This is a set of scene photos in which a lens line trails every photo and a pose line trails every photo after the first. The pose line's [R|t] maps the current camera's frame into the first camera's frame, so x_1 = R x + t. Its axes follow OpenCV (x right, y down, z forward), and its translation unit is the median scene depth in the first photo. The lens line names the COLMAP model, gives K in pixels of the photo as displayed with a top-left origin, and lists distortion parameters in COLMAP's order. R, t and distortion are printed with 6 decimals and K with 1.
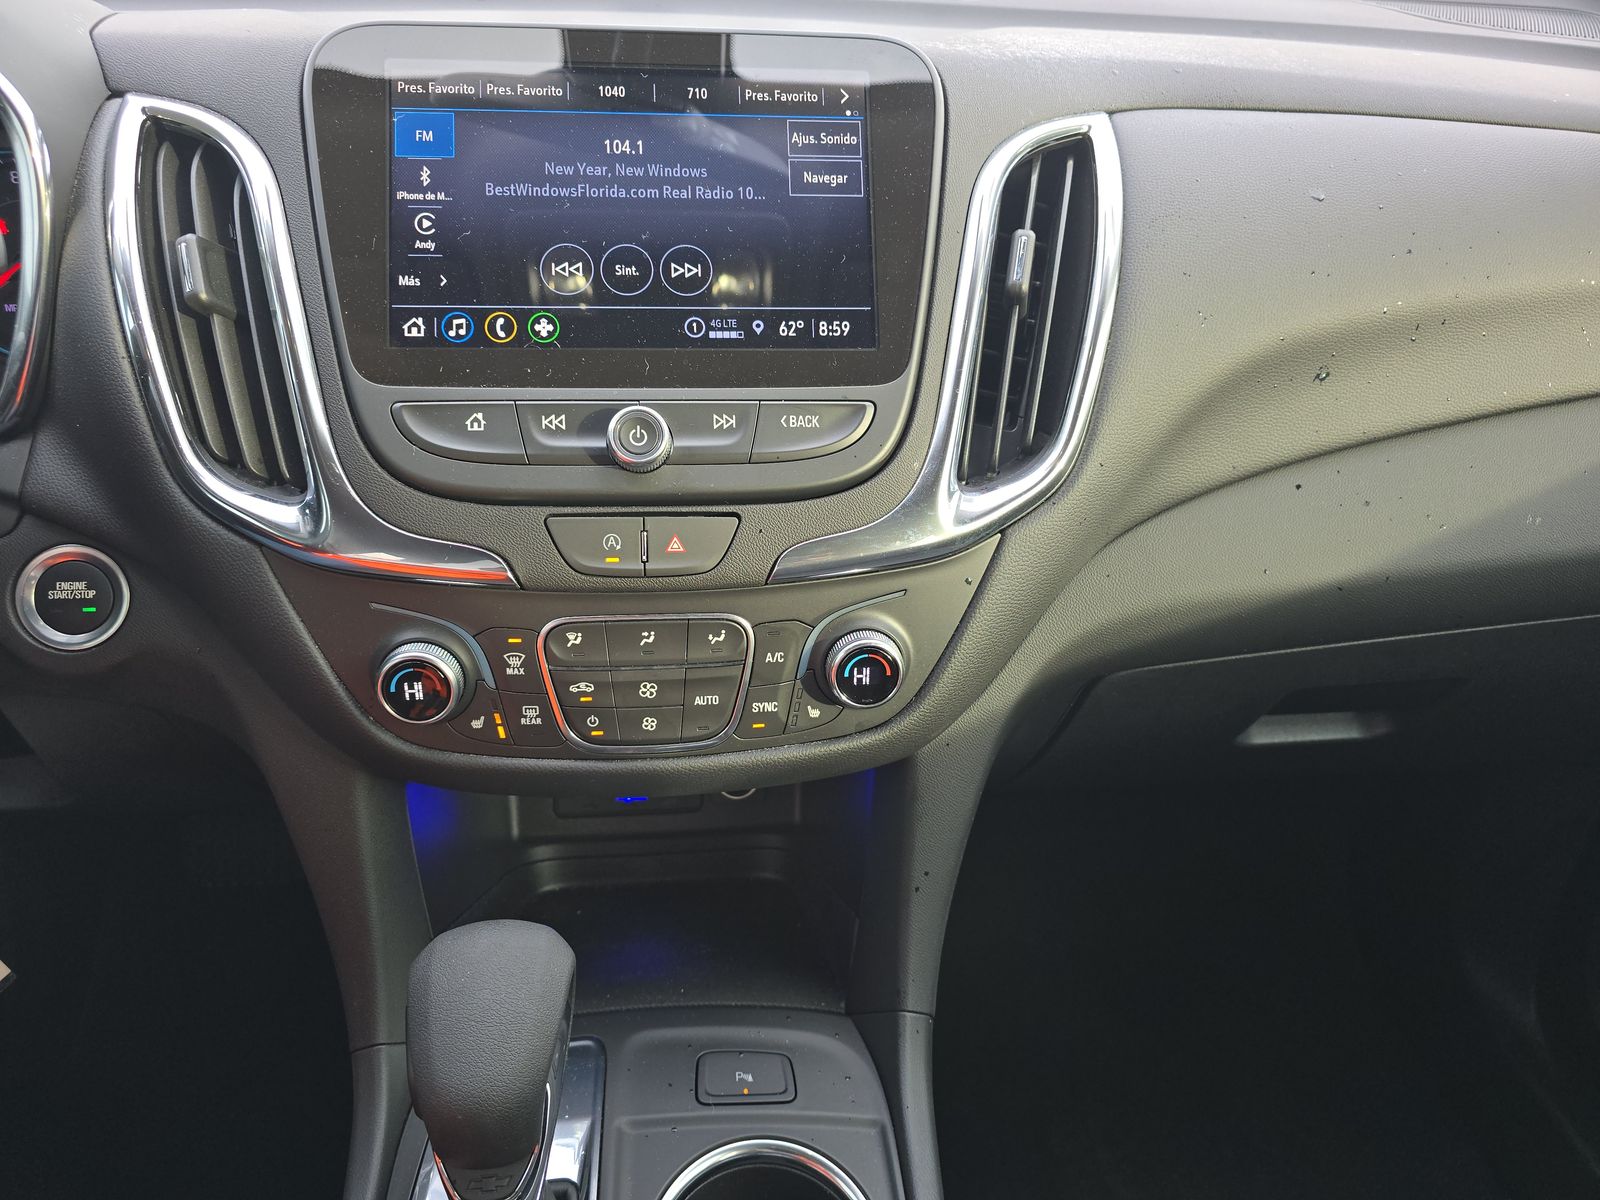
lens RADIAL K [[1290.4, 0, 800.0], [0, 1290.4, 600.0], [0, 0, 1]] dist [0.083279, -0.070216]
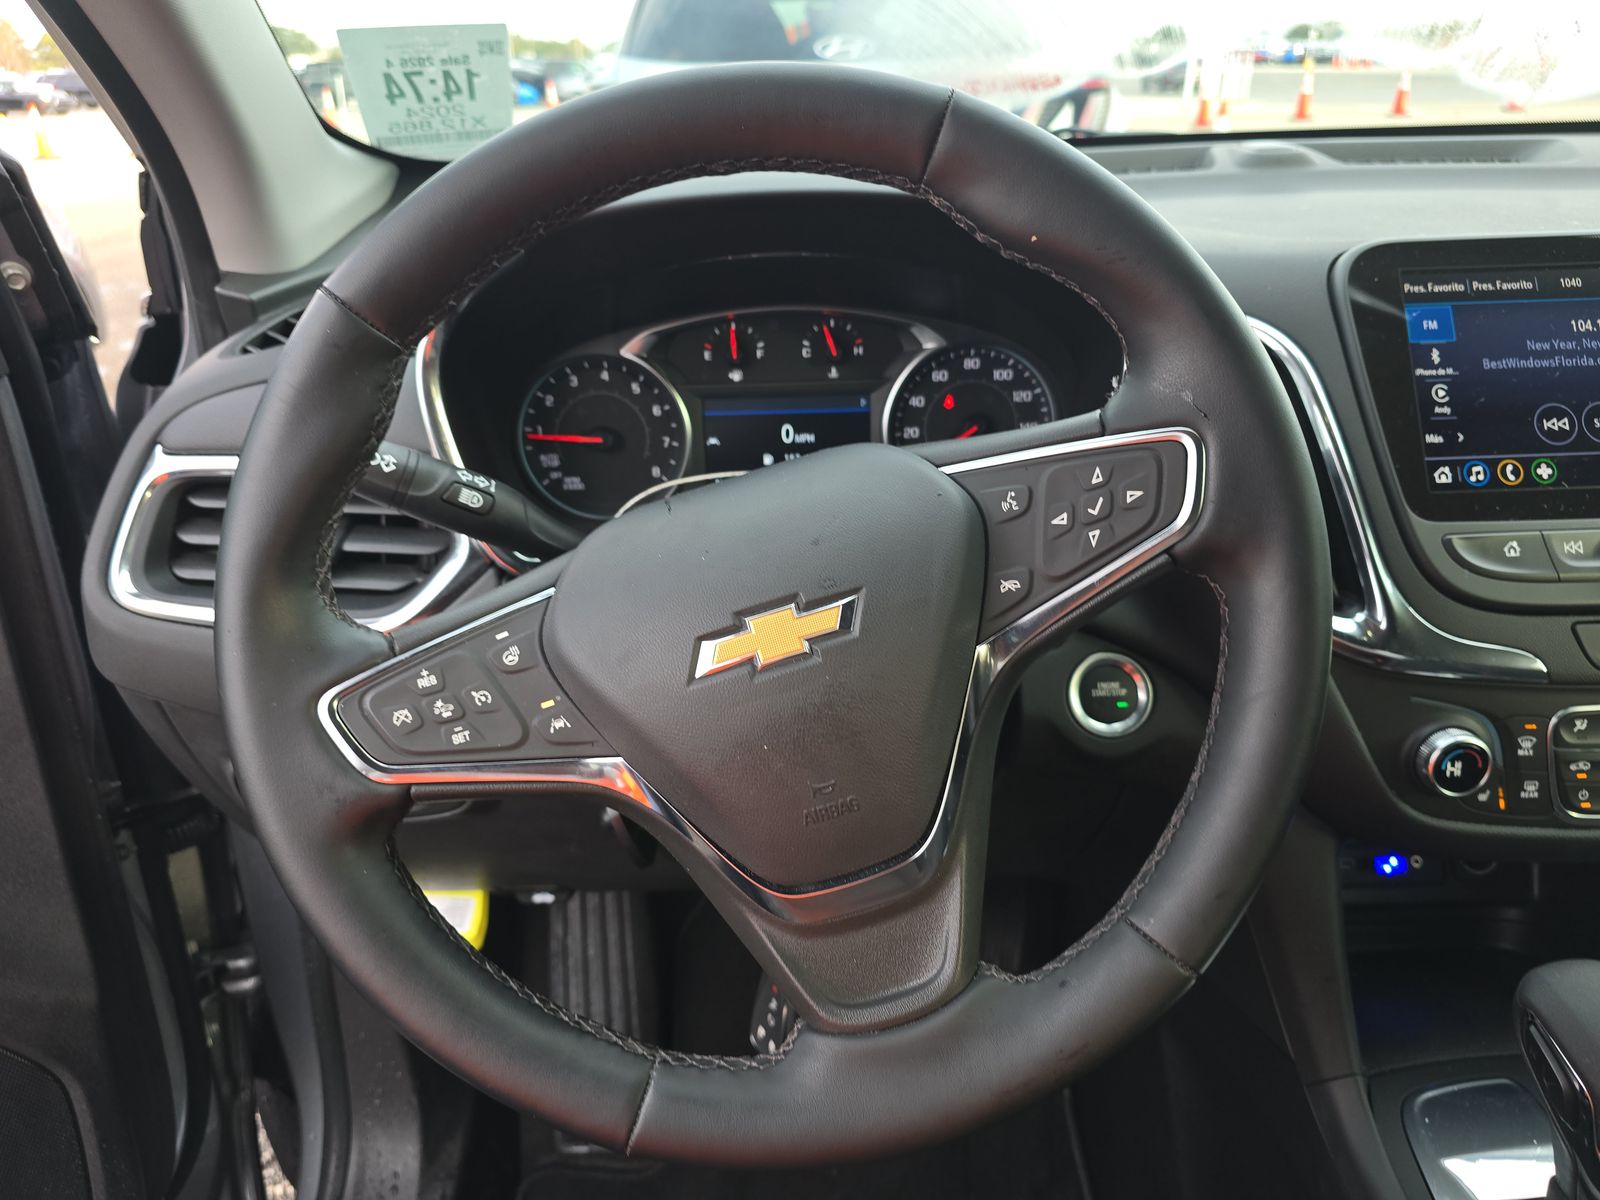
lens RADIAL K [[1290.4, 0, 800.0], [0, 1290.4, 600.0], [0, 0, 1]] dist [0.083279, -0.070216]
pose [[0.997377, -0.016492, -0.070479, -0.811010], [0.010475, 0.996334, -0.084906, 0.010616], [0.071621, 0.083945, 0.993893, -0.280669]]
